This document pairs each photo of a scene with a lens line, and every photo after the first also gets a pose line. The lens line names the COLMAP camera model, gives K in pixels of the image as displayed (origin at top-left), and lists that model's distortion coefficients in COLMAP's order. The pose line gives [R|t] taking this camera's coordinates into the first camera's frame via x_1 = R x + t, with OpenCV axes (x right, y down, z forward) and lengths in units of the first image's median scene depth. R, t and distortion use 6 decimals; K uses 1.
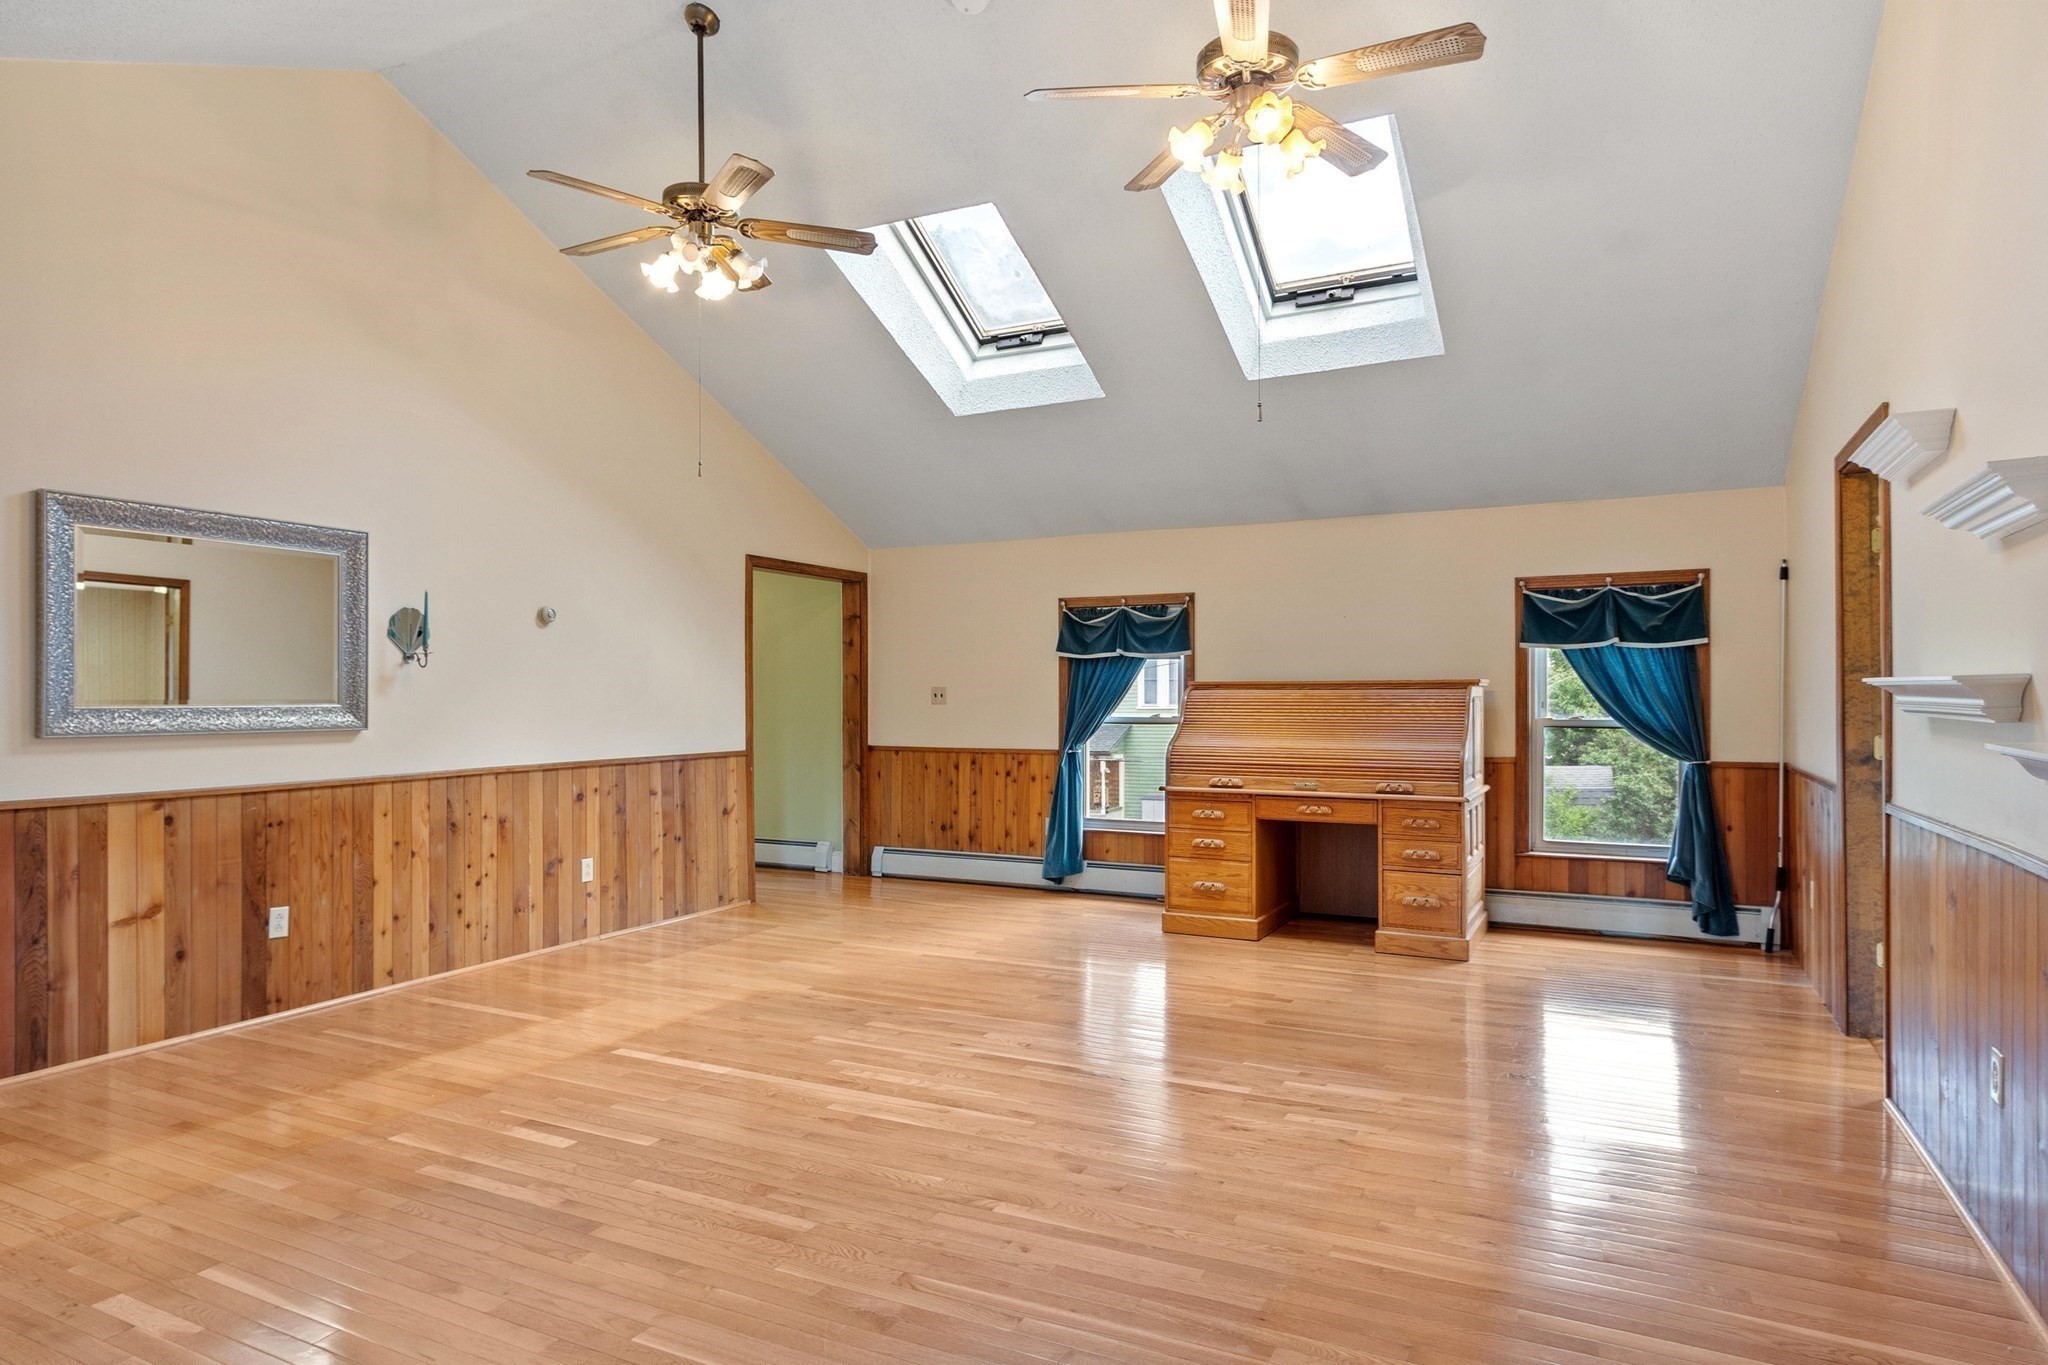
lens RADIAL K [[1146.0, 0, 1037.6], [0, 1146.0, 689.5], [0, 0, 1]] dist [0.002114, -0.001199]
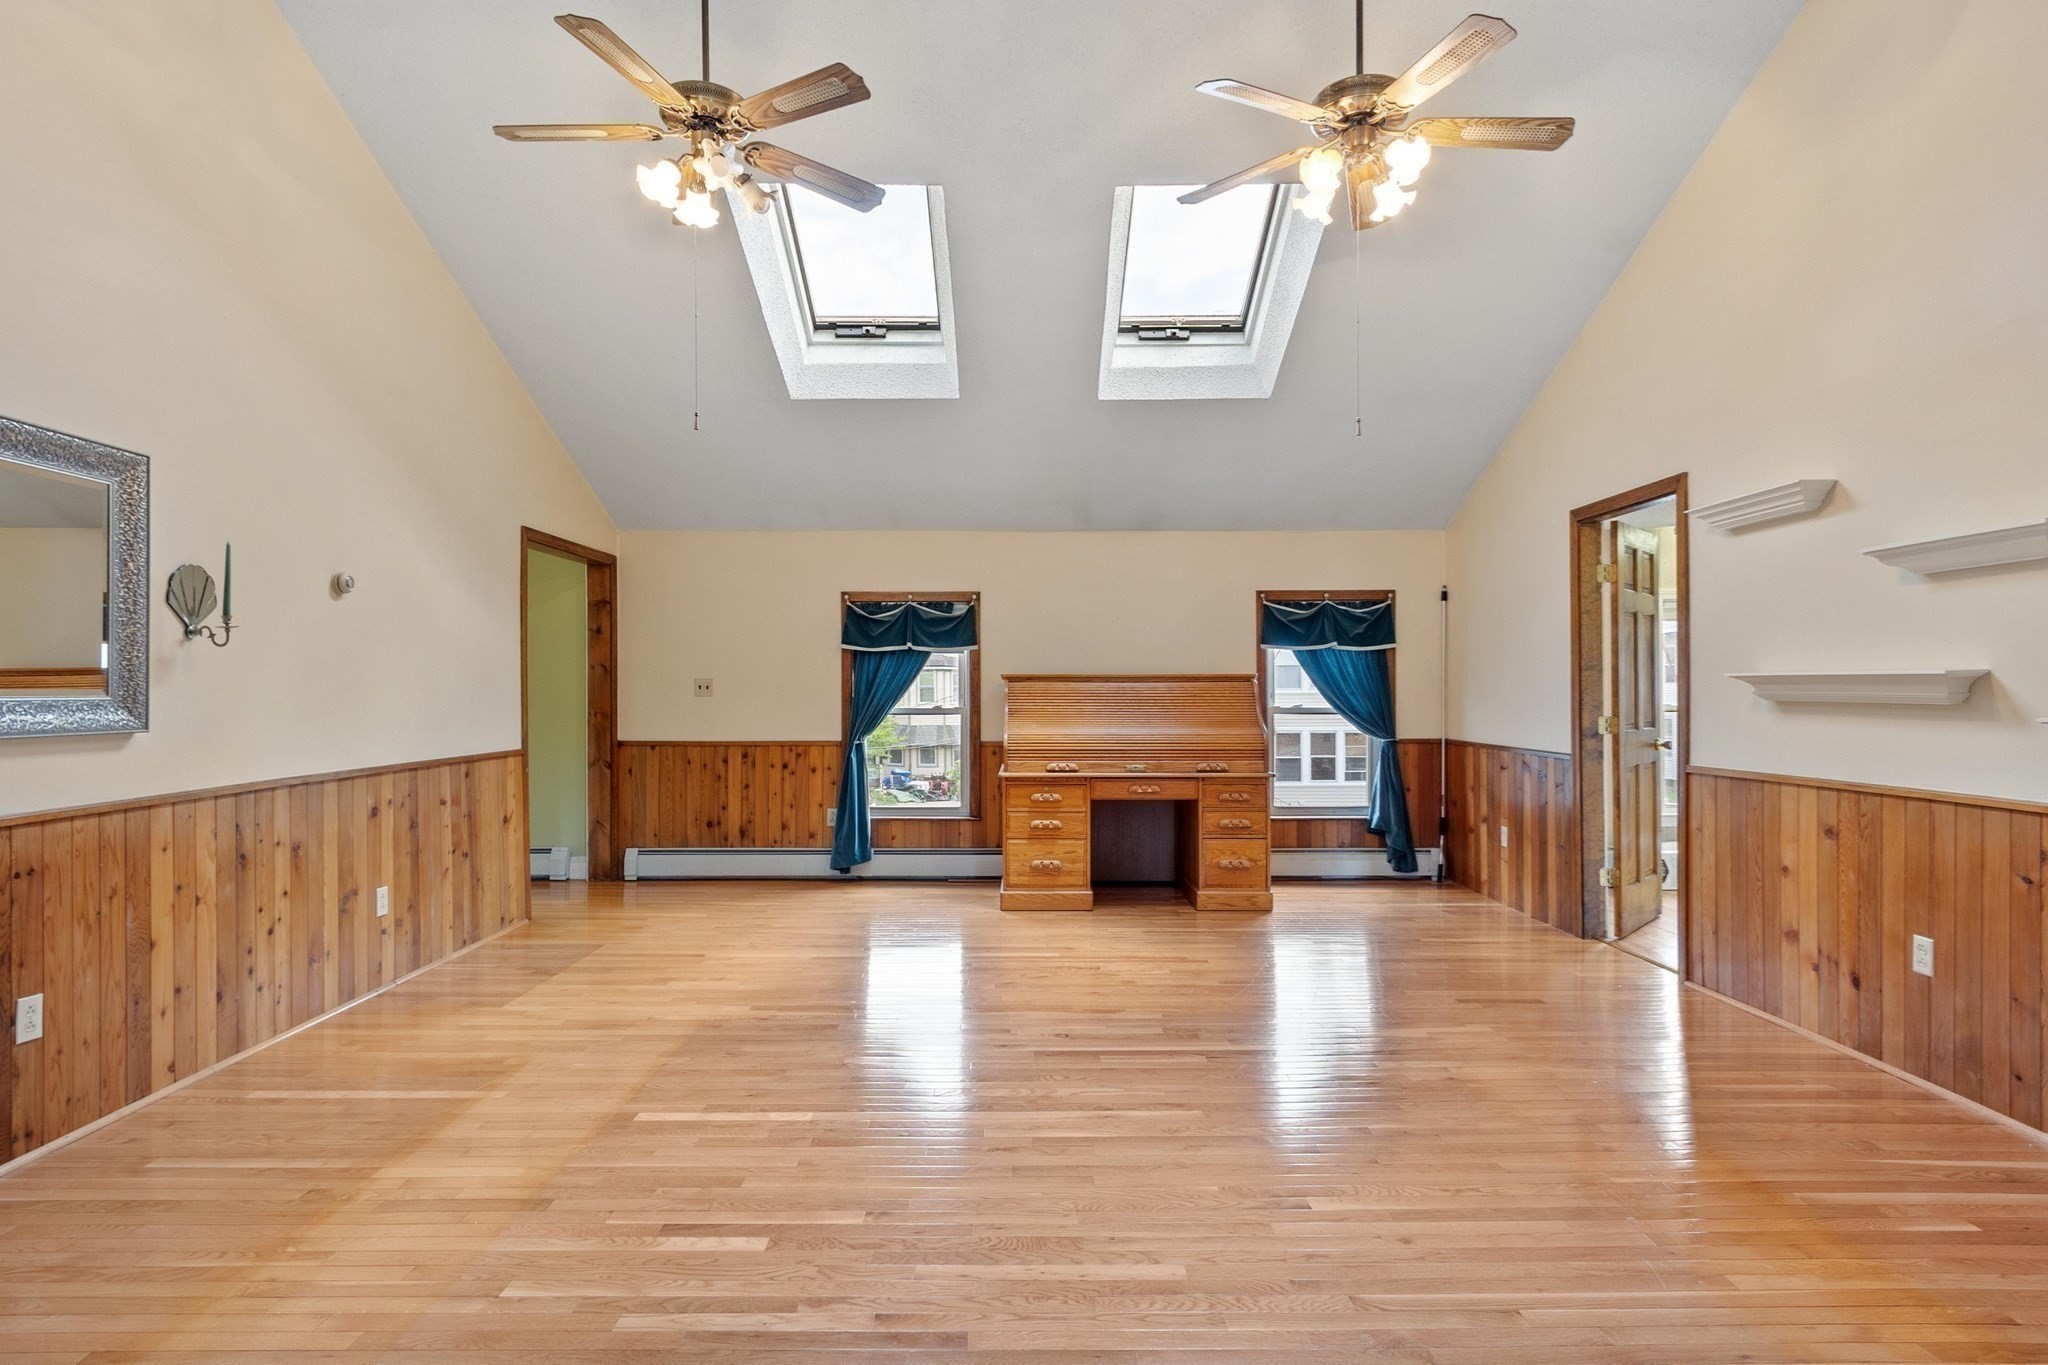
lens RADIAL K [[1021.6, 0, 1026.4], [0, 1021.6, 685.3], [0, 0, 1]] dist [0.007375, -0.004063]
pose [[0.898155, 0.002688, 0.439670, -0.302970], [-0.003389, 0.999994, 0.000810, 0.002928], [-0.439665, -0.002218, 0.898159, 0.150612]]
